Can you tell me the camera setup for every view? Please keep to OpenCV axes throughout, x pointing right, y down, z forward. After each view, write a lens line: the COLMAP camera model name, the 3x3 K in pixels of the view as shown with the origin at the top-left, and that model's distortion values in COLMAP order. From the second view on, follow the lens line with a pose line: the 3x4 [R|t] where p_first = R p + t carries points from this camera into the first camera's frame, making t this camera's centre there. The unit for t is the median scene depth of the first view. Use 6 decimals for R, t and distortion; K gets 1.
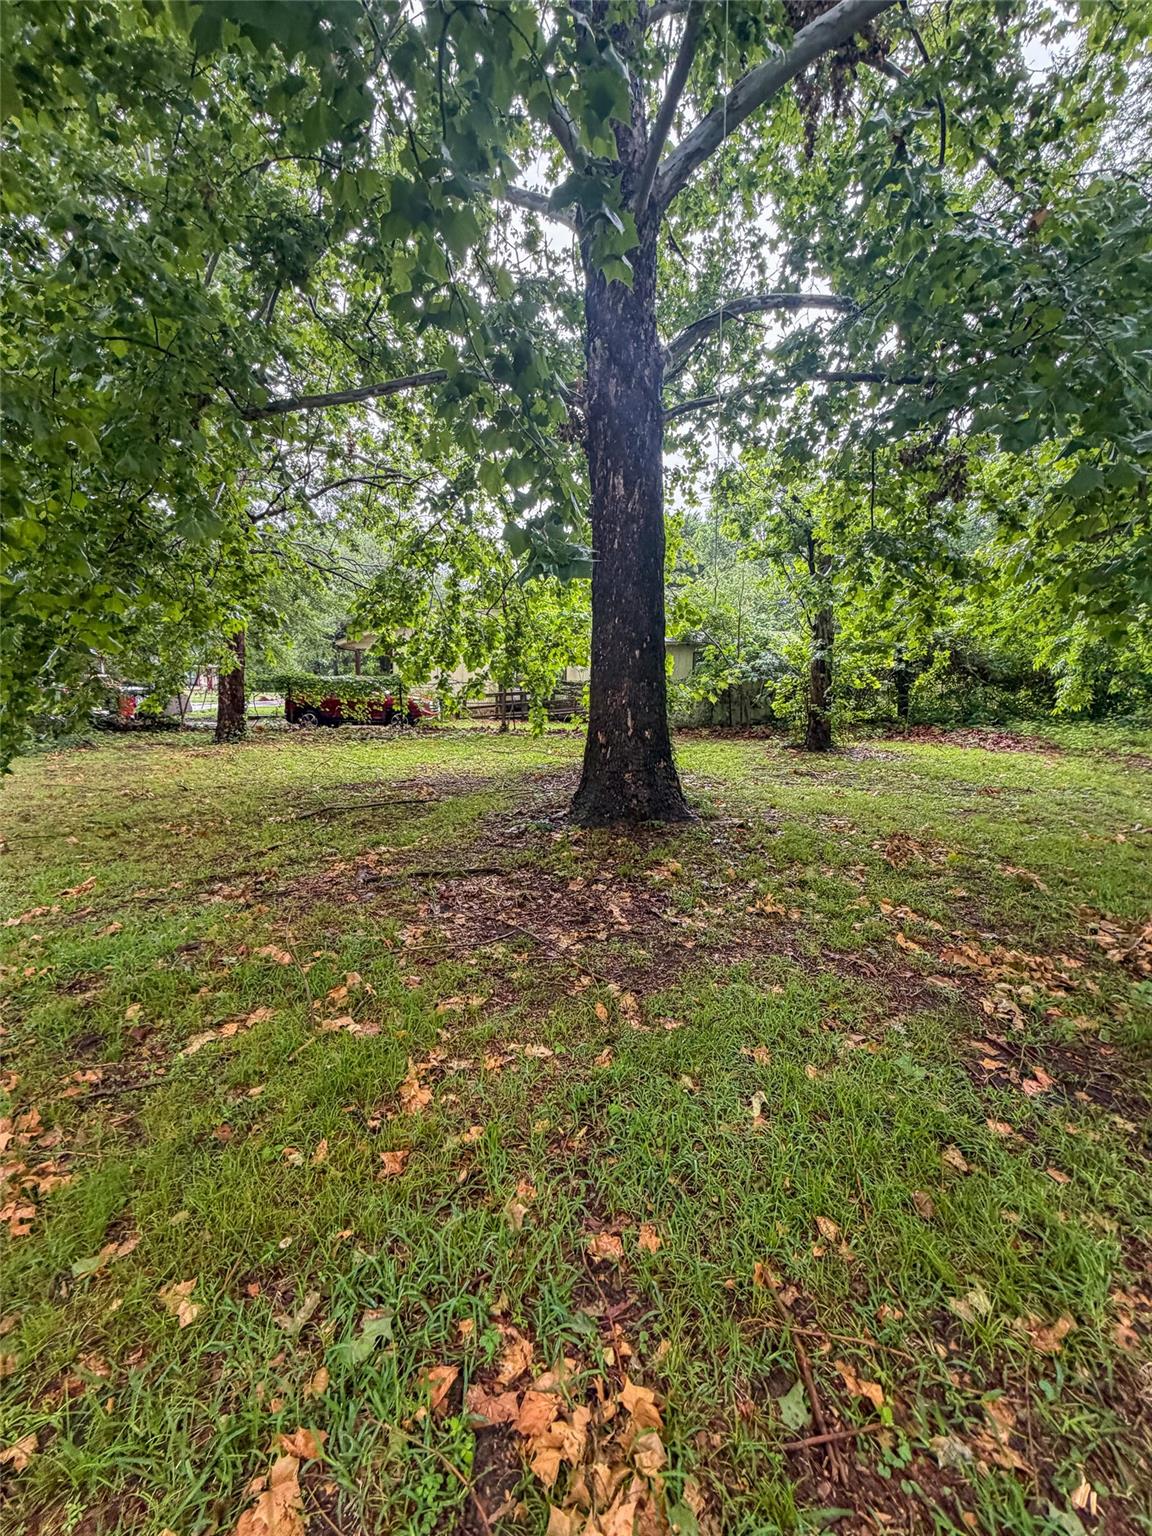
lens RADIAL K [[610.5, 0, 576.0], [0, 610.5, 763.0], [0, 0, 1]] dist [0.000832, -0.000071]
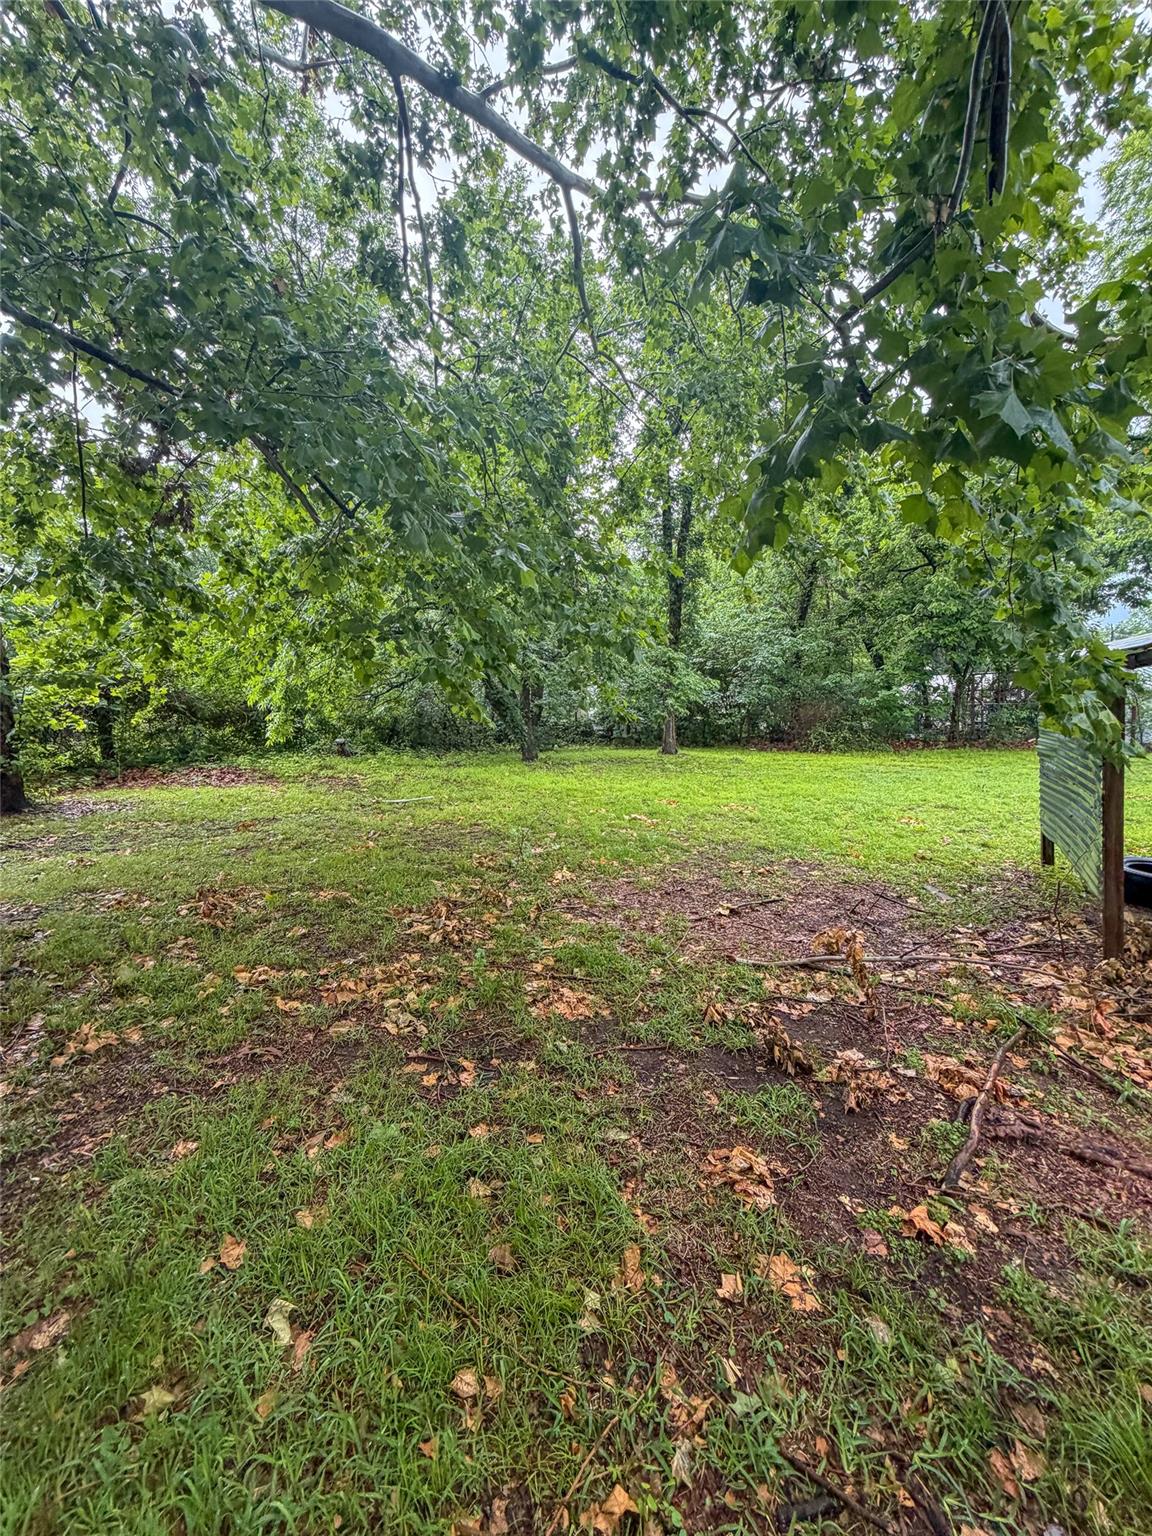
lens RADIAL K [[610.5, 0, 576.0], [0, 610.5, 763.0], [0, 0, 1]] dist [0.000832, -0.000071]
pose [[0.376024, -0.079365, 0.923205, -0.052065], [0.136731, 0.990171, 0.029431, -0.013560], [-0.916466, 0.115164, 0.383180, 0.111654]]
